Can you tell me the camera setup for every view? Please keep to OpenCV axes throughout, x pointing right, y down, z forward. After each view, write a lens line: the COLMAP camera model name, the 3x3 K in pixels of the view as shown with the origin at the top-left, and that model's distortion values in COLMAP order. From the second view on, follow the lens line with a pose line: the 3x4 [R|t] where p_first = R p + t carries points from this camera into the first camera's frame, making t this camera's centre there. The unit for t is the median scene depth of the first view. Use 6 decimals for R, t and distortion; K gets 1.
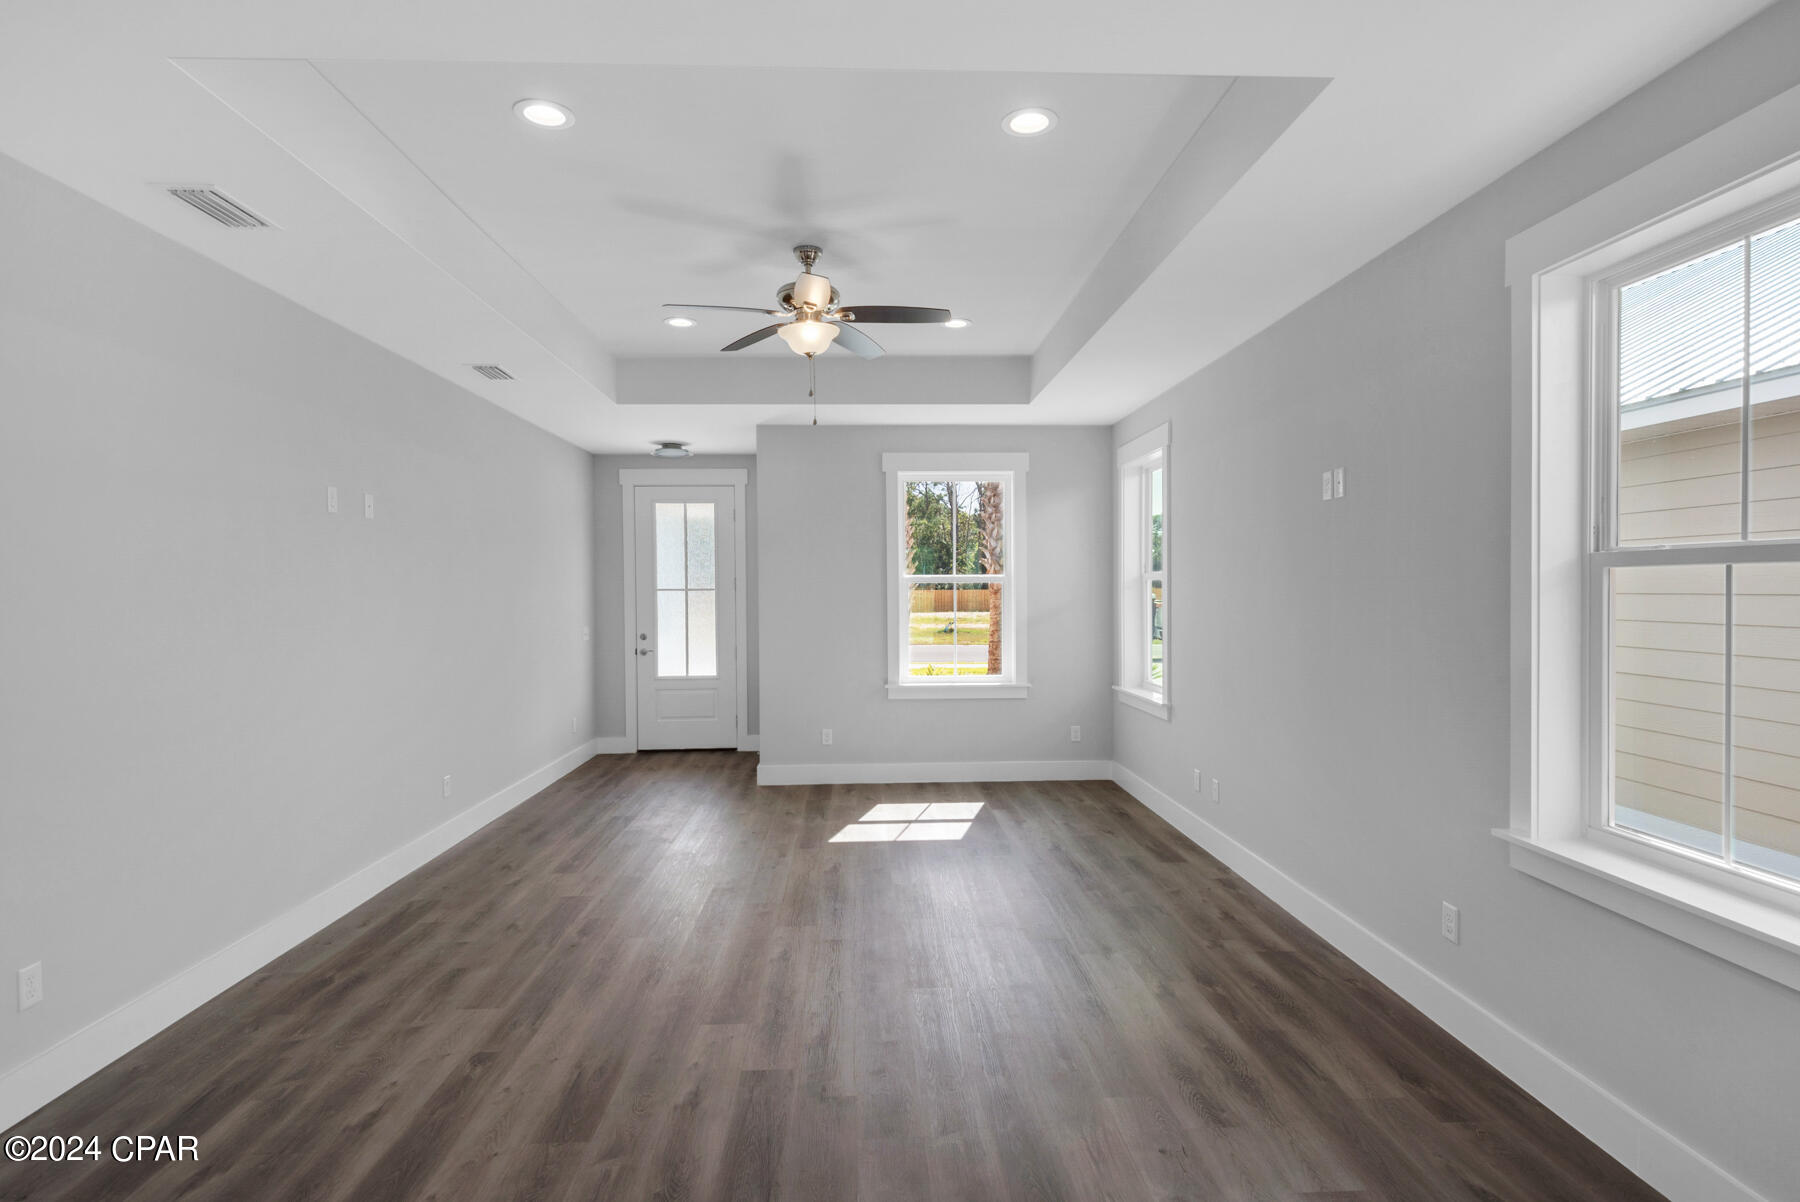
lens RADIAL K [[942.4, 0, 901.3], [0, 942.4, 600.1], [0, 0, 1]] dist [0.002914, -0.002021]
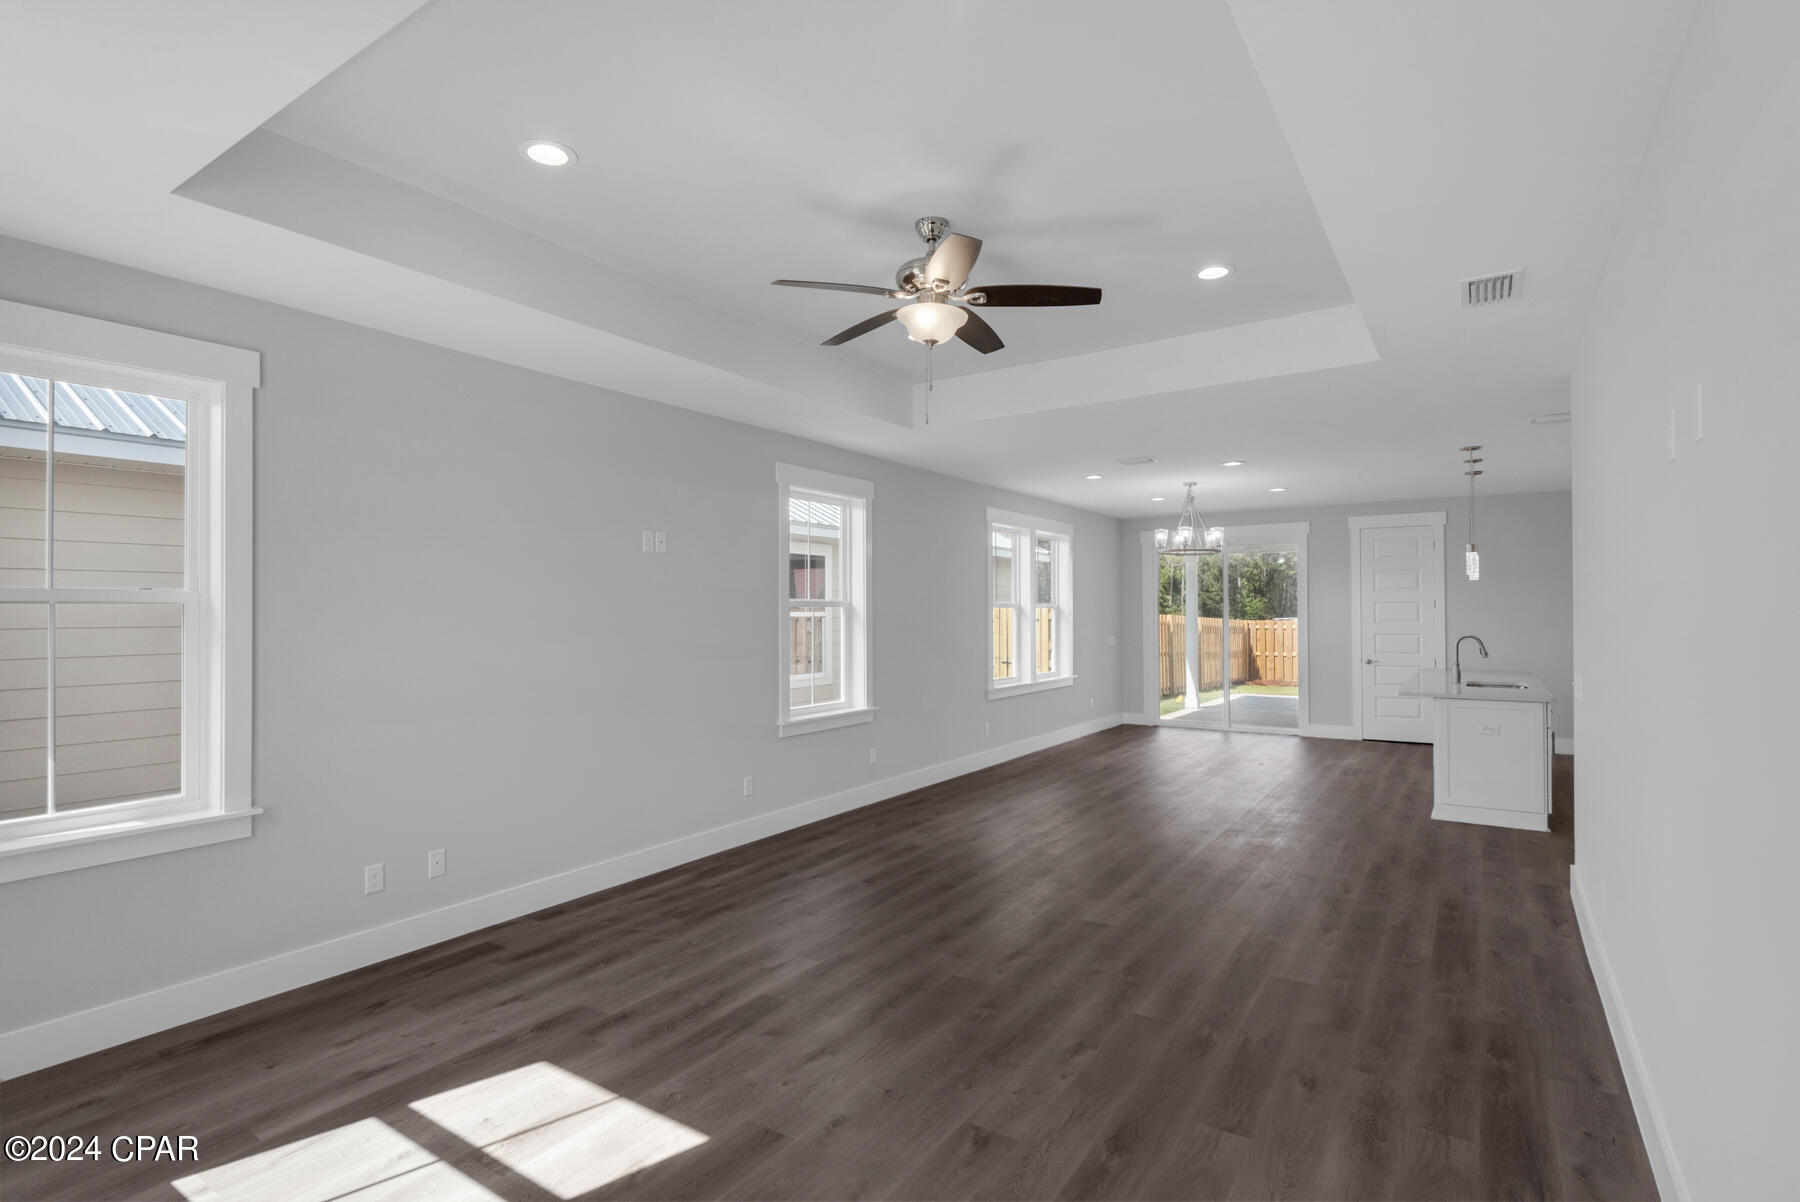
lens RADIAL K [[906.9, 0, 881.7], [0, 906.9, 604.3], [0, 0, 1]] dist [0.012872, -0.007415]
pose [[-0.802829, 0.012024, 0.596088, -0.630664], [0.017206, 0.999847, 0.003004, -0.029383], [-0.595961, 0.012668, -0.802913, 1.934013]]
